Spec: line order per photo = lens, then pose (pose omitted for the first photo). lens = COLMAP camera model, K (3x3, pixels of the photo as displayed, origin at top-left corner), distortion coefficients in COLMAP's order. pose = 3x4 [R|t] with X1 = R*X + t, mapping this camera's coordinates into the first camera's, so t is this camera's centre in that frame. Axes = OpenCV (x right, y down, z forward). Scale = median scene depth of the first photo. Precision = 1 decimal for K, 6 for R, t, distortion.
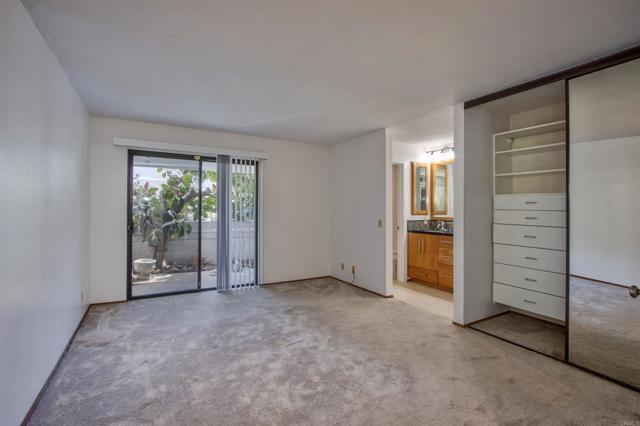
lens RADIAL K [[299.2, 0, 316.8], [0, 299.2, 209.7], [0, 0, 1]] dist [-0.010753, 0.001868]
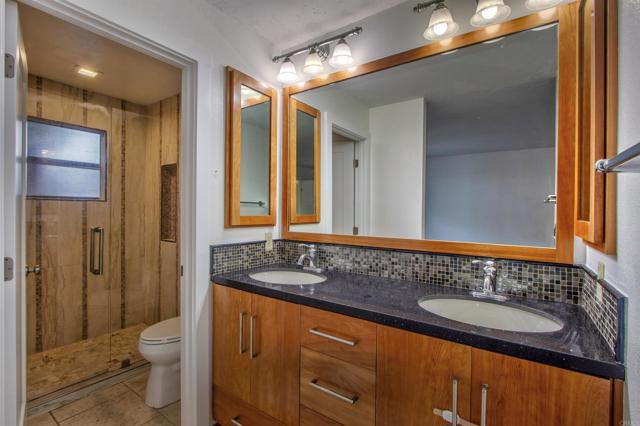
lens RADIAL K [[299.2, 0, 316.8], [0, 299.2, 209.7], [0, 0, 1]] dist [-0.010753, 0.001868]
pose [[0.907635, 0.005068, 0.419729, 0.271806], [-0.008199, 0.999950, 0.005655, -0.005962], [-0.419680, -0.008574, 0.907632, 0.662133]]
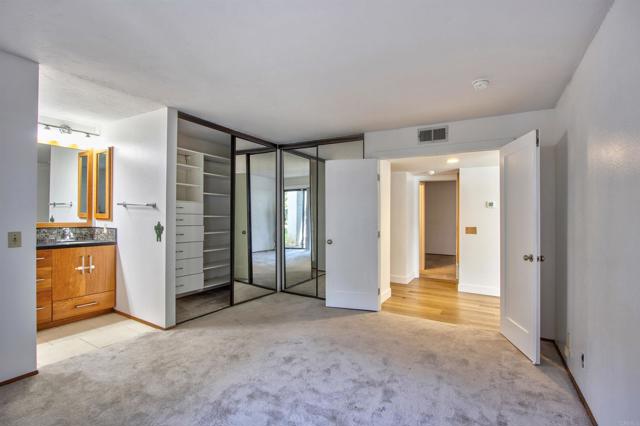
lens RADIAL K [[299.2, 0, 316.8], [0, 299.2, 209.7], [0, 0, 1]] dist [-0.010753, 0.001868]
pose [[-0.489638, -0.001193, 0.871925, -0.399856], [-0.013642, 0.999887, -0.006292, -0.008633], [-0.871819, -0.014976, -0.489599, 0.662601]]
